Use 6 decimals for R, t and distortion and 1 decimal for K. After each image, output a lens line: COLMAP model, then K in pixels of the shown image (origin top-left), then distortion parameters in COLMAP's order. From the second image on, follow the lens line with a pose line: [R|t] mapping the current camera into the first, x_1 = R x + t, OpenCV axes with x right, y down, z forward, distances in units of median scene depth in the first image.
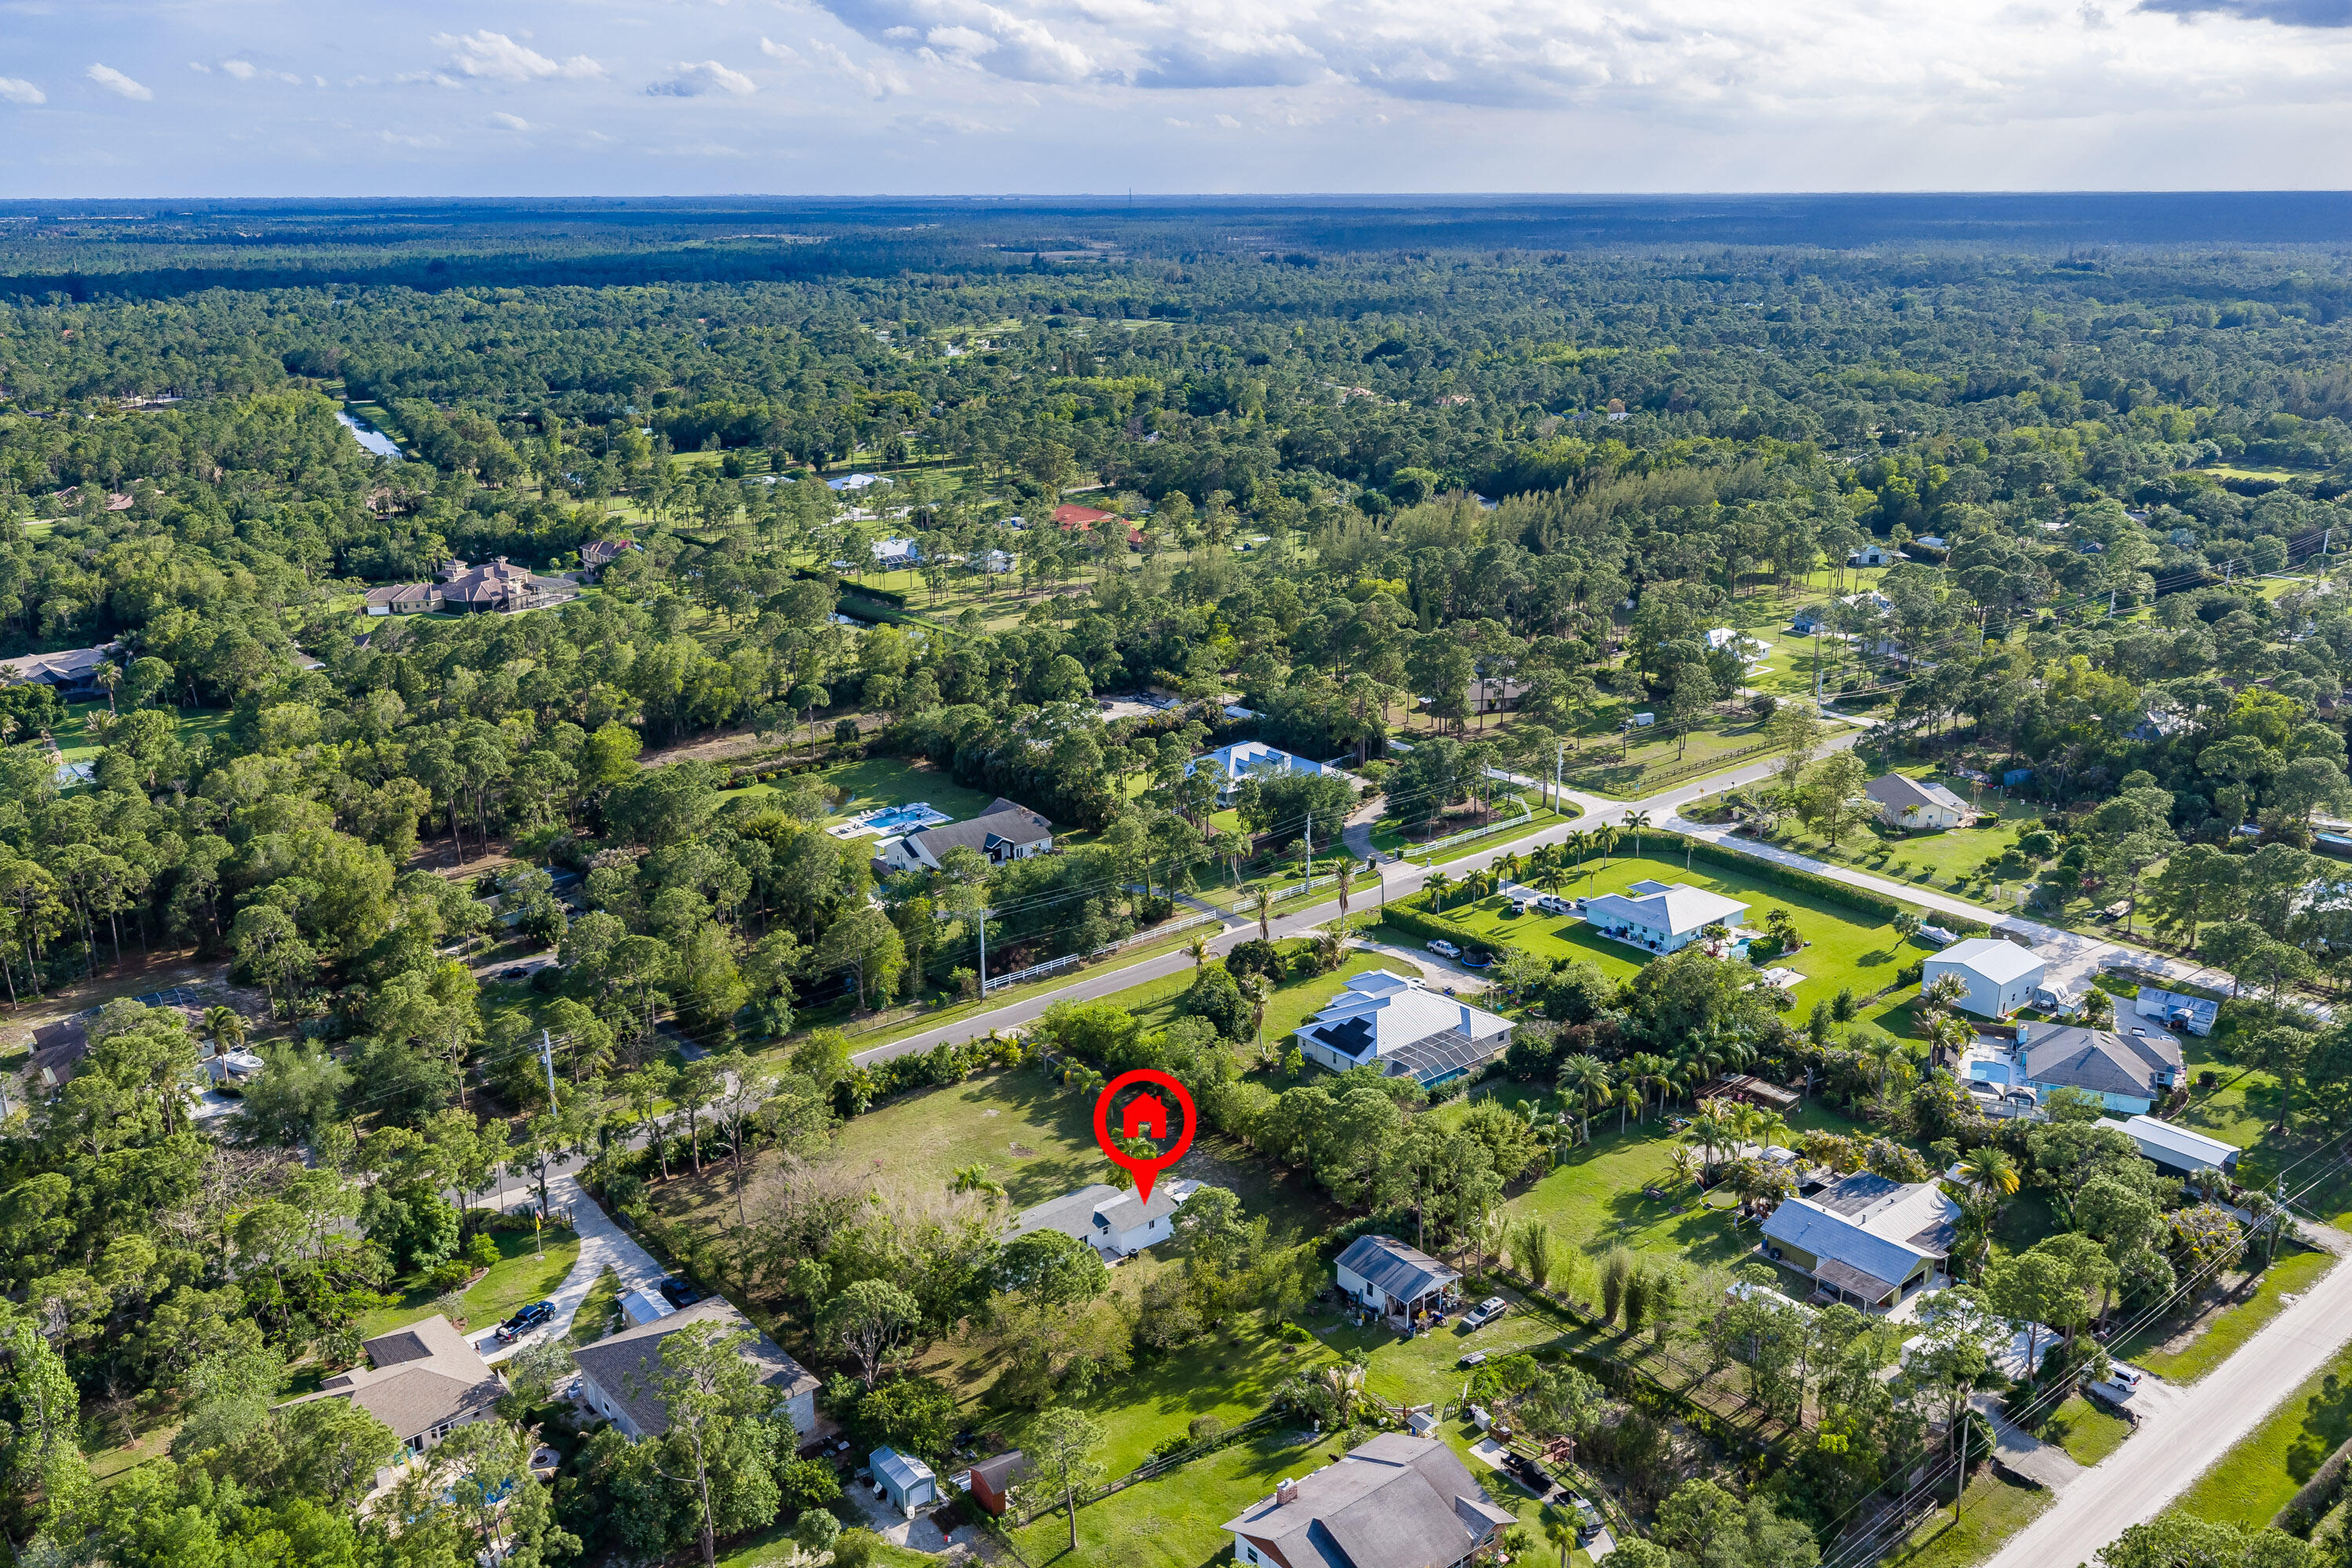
lens RADIAL K [[1931.5, 0, 1180.6], [0, 1931.5, 796.7], [0, 0, 1]] dist [0.019137, -0.028834]
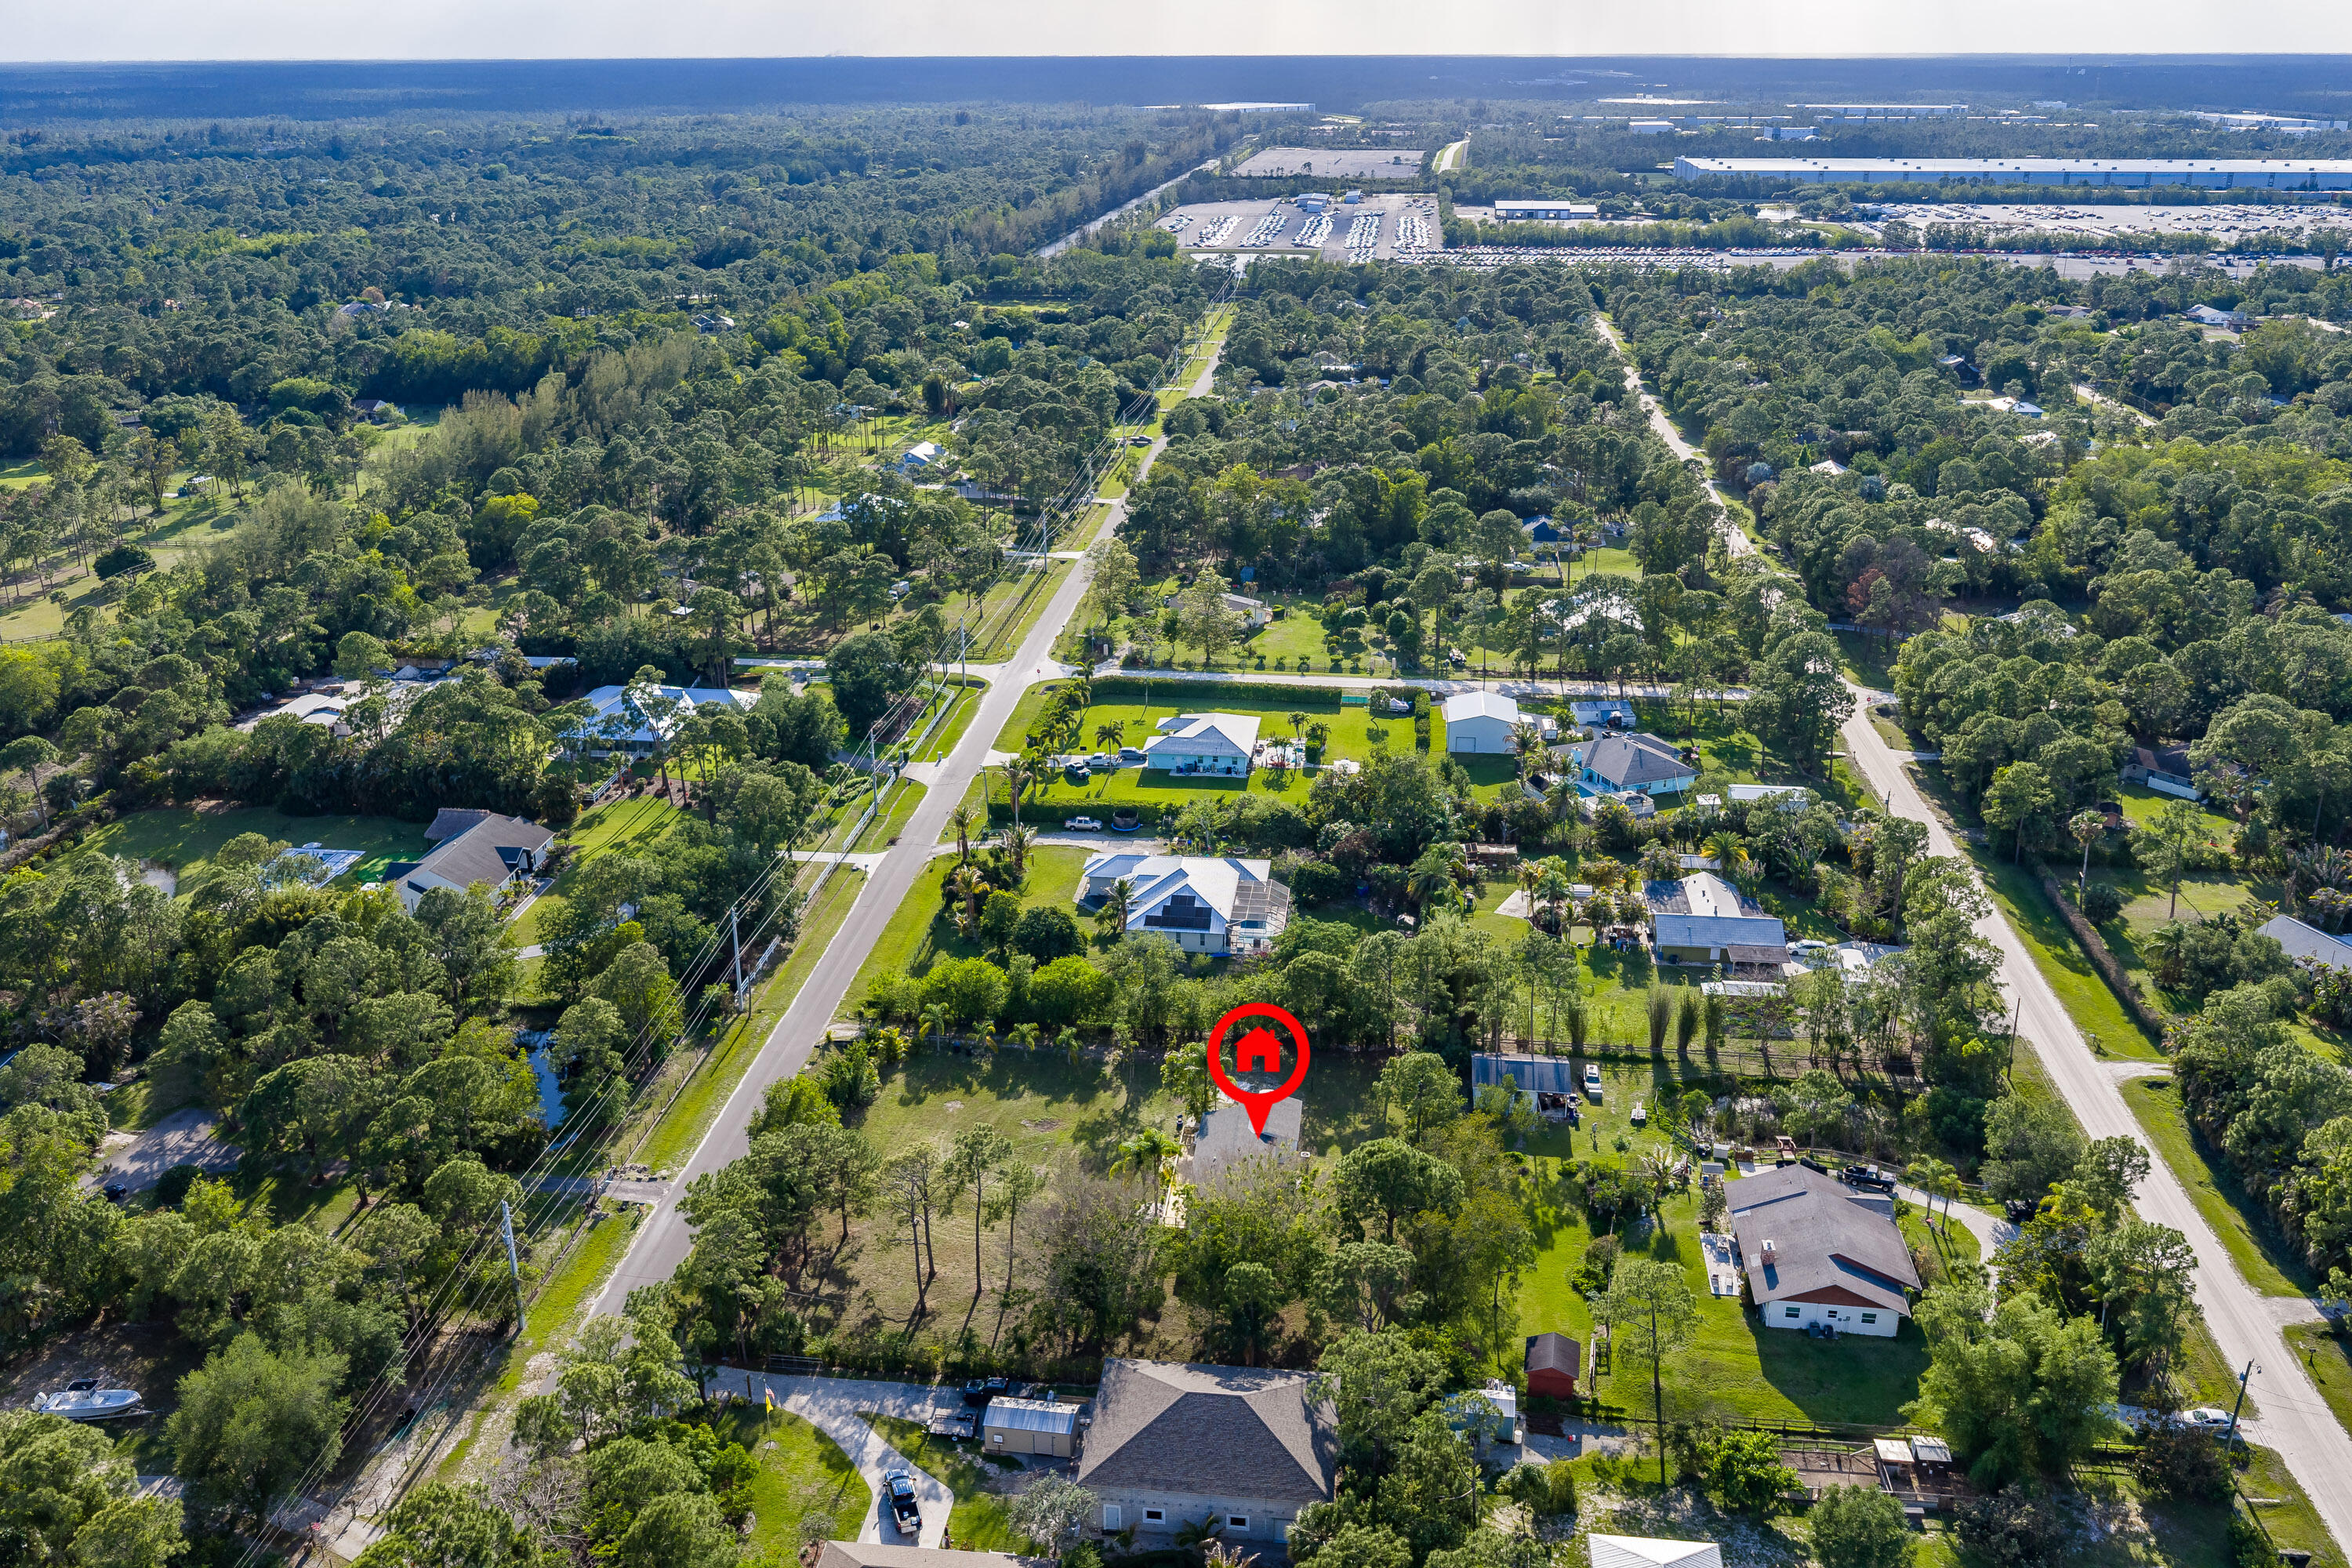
lens RADIAL K [[1931.5, 0, 1165.2], [0, 1931.5, 782.2], [0, 0, 1]] dist [0.019137, -0.028834]
pose [[0.728743, -0.241684, 0.640720, -0.460341], [0.207351, 0.969603, 0.129903, -0.062263], [-0.652640, 0.038188, 0.756706, 0.212823]]
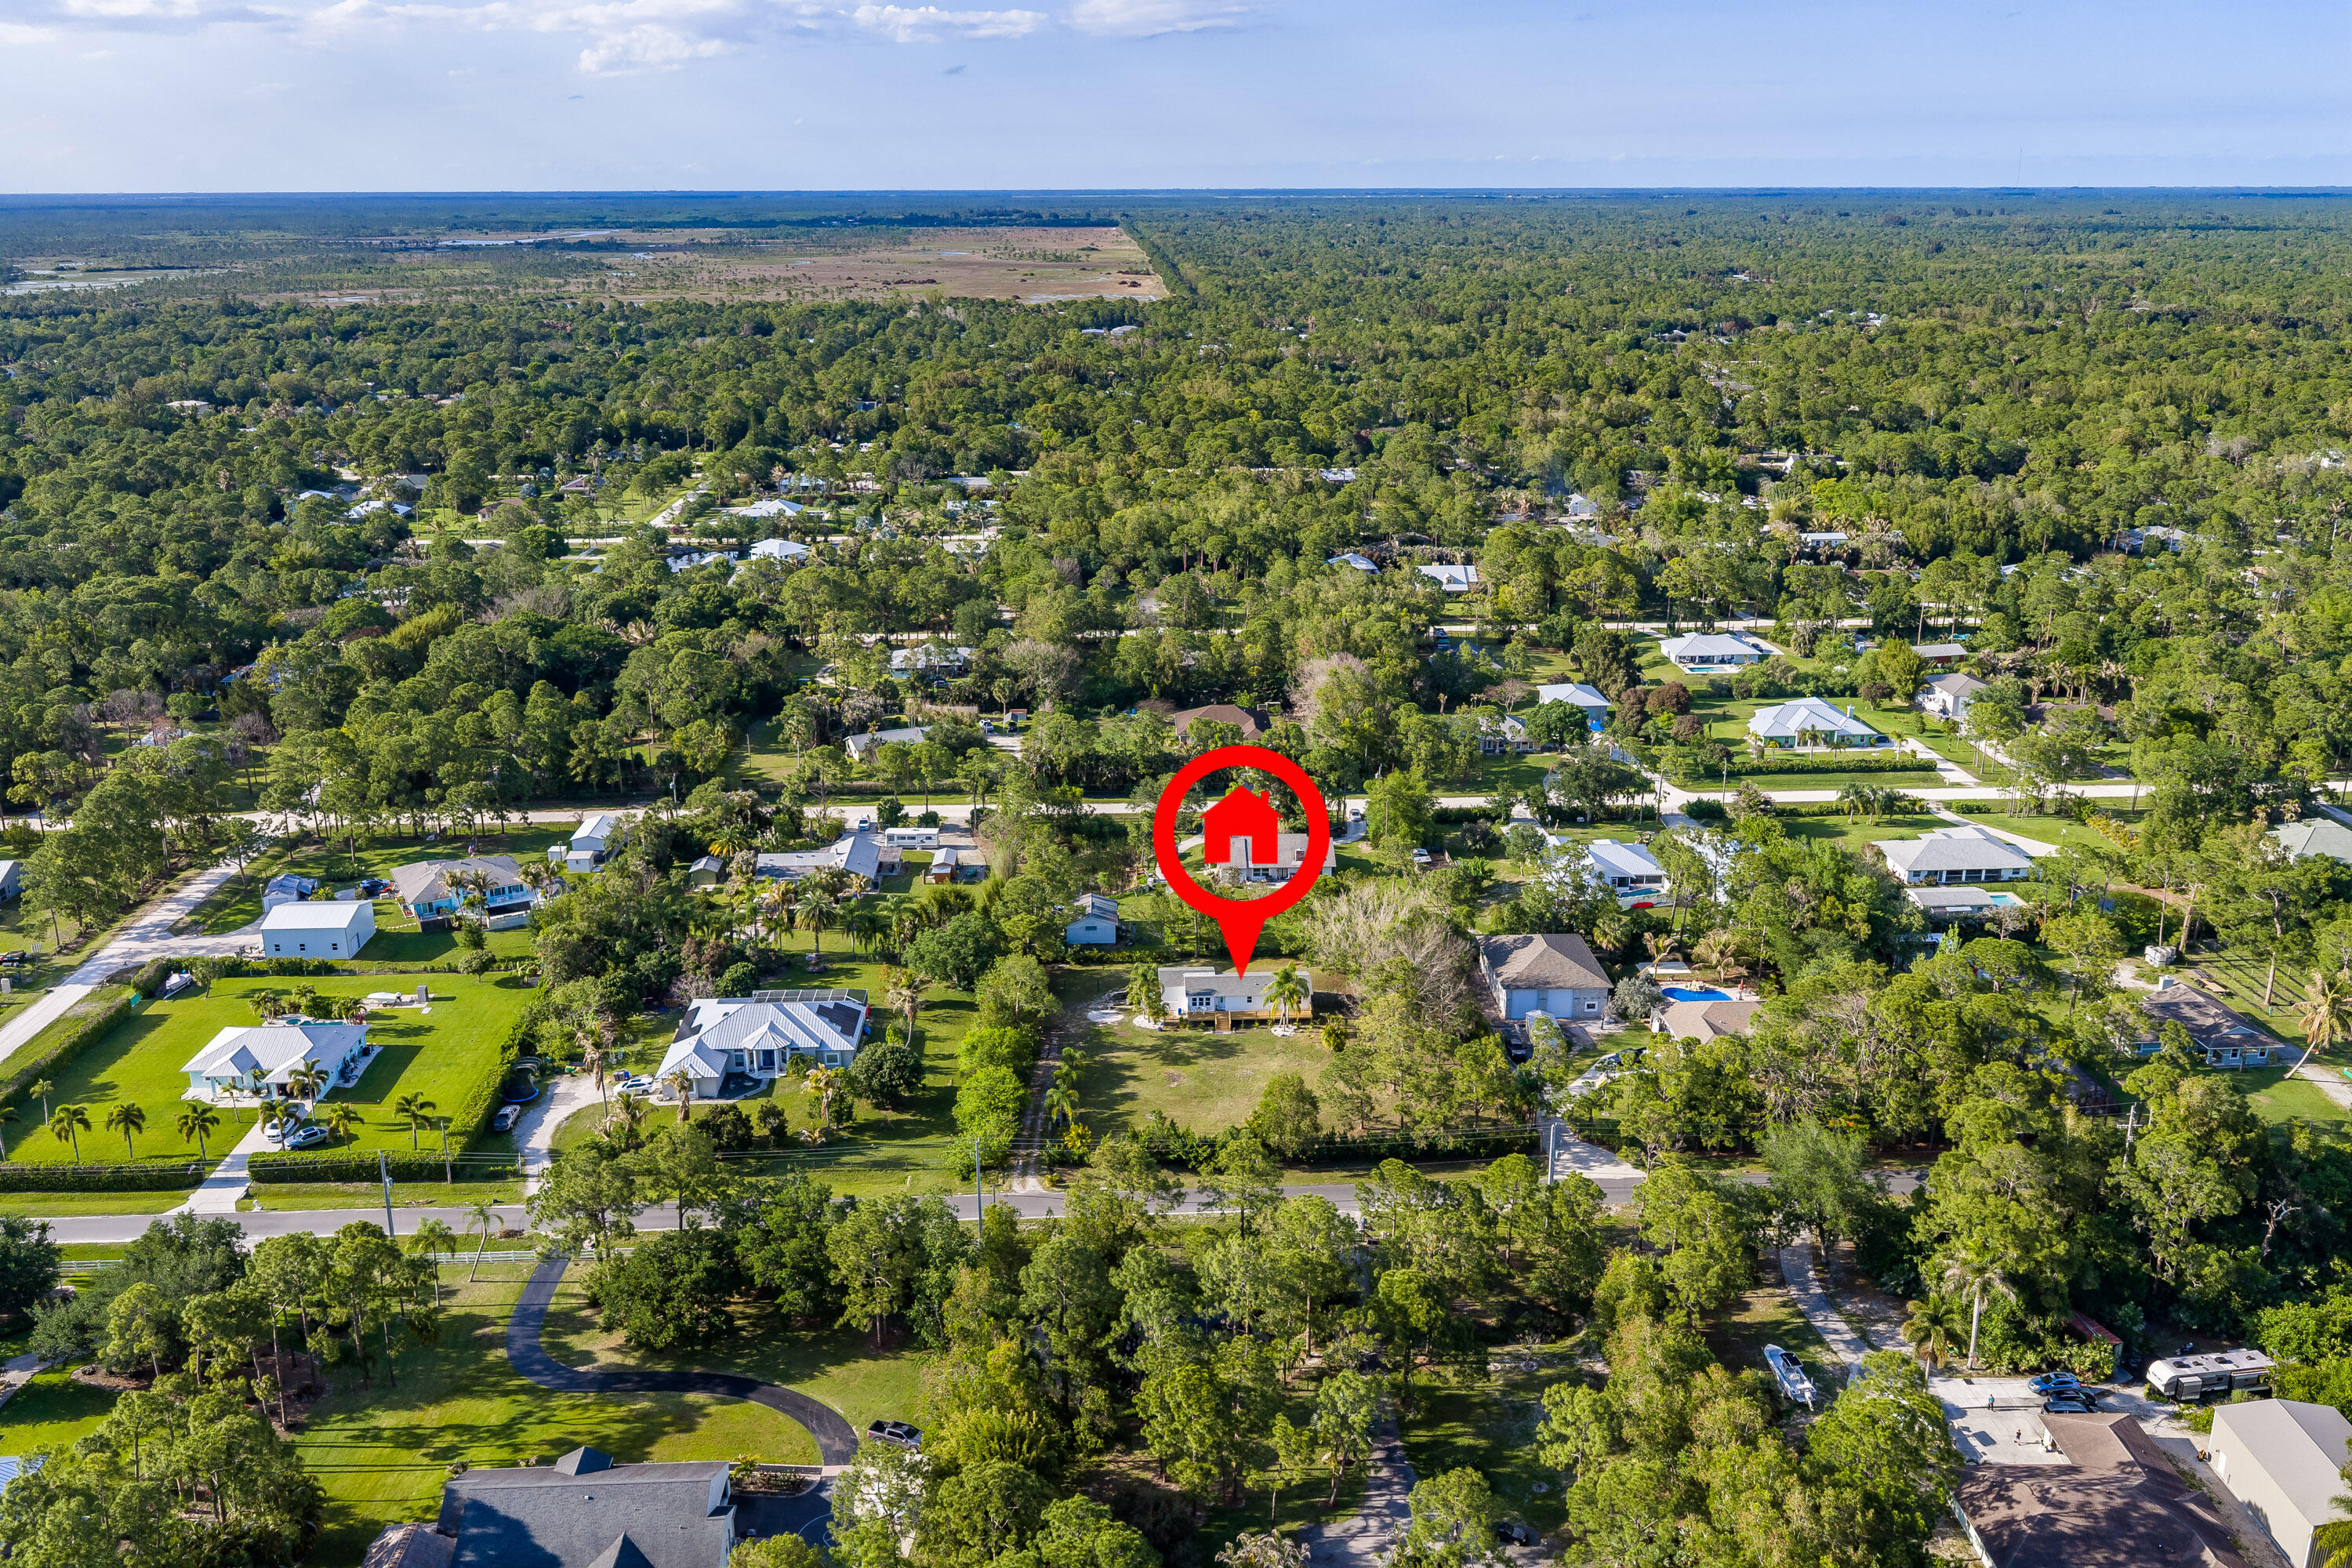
lens RADIAL K [[1931.5, 0, 1195.8], [0, 1931.5, 786.0], [0, 0, 1]] dist [0.019137, -0.028834]
pose [[-0.801152, -0.164183, 0.575499, -0.553578], [0.192784, 0.839571, 0.507893, -0.403984], [-0.566560, 0.517847, -0.640972, 1.275720]]
